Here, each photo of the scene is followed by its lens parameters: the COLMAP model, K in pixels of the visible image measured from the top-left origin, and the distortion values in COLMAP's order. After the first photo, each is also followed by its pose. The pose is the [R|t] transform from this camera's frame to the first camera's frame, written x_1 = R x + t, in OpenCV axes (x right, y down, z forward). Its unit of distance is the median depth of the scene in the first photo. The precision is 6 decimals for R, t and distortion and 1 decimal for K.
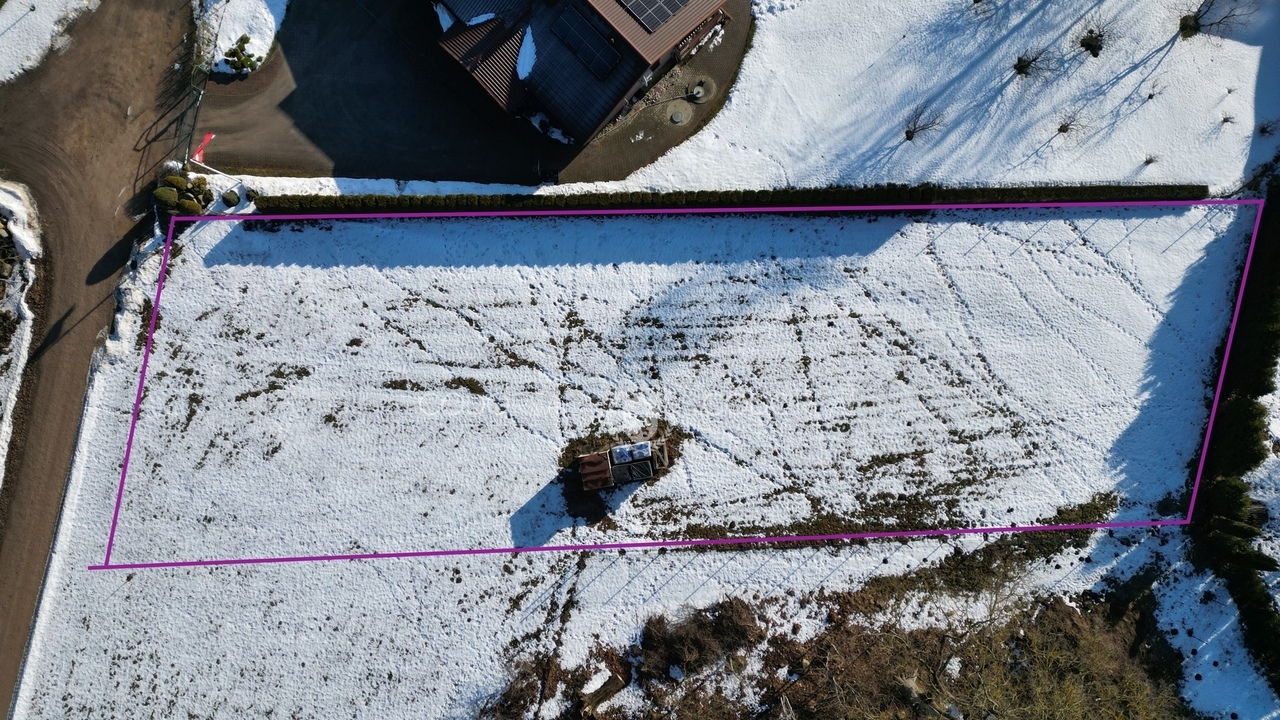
lens RADIAL K [[886.1, 0, 636.6], [0, 886.1, 359.2], [0, 0, 1]] dist [0.109449, -0.117966]
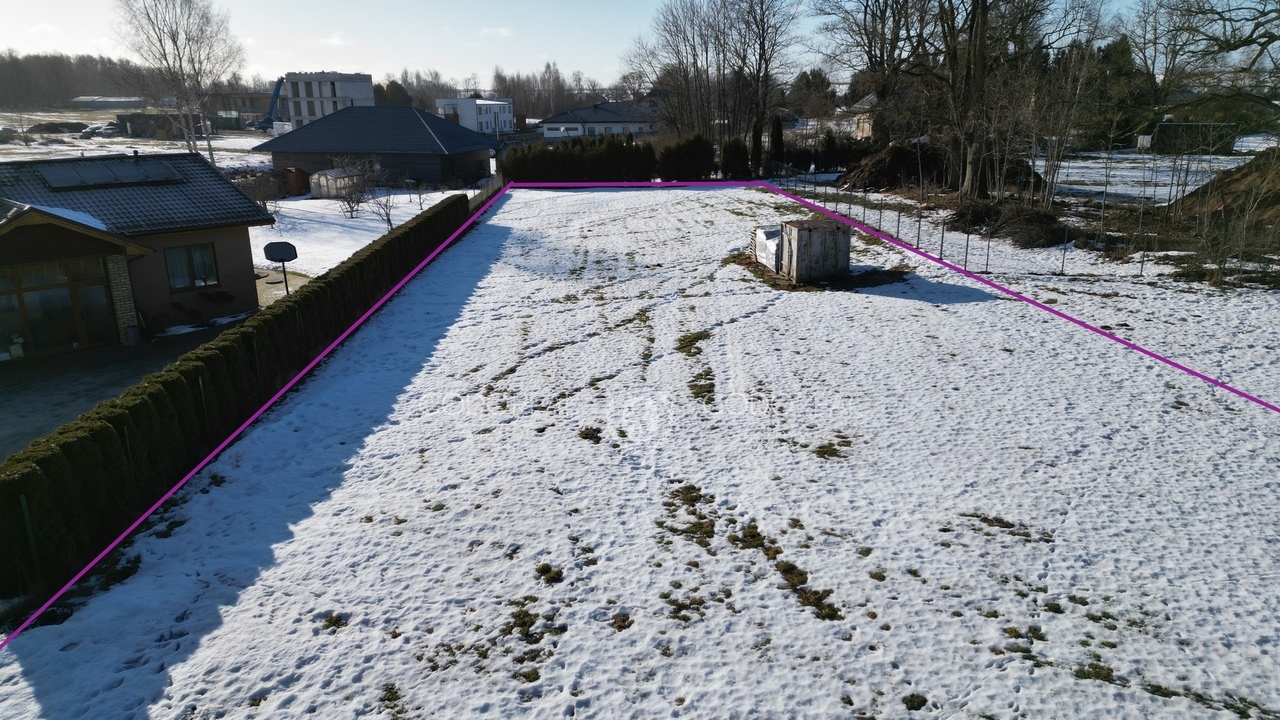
lens RADIAL K [[886.1, 0, 636.6], [0, 886.1, 359.2], [0, 0, 1]] dist [0.109449, -0.117966]
pose [[-0.011740, -0.270268, 0.962714, -0.635005], [0.999913, -0.008970, 0.009675, -0.003906], [0.006021, 0.962743, 0.270350, 0.883059]]
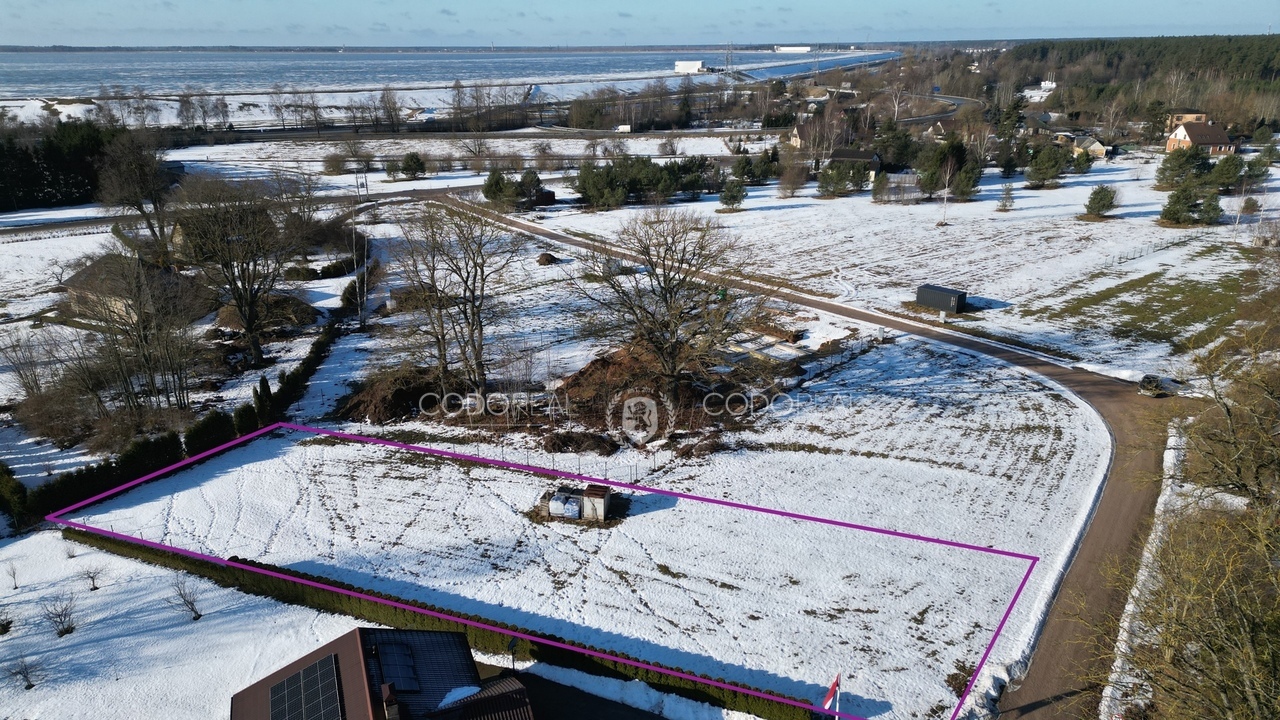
lens RADIAL K [[888.0, 0, 638.3], [0, 888.0, 364.5], [0, 0, 1]] dist [0.096434, -0.097975]
pose [[-0.920284, -0.110781, 0.375240, -0.550077], [0.390739, -0.309324, 0.866973, -0.887776], [0.020026, 0.944482, 0.327952, 0.377185]]
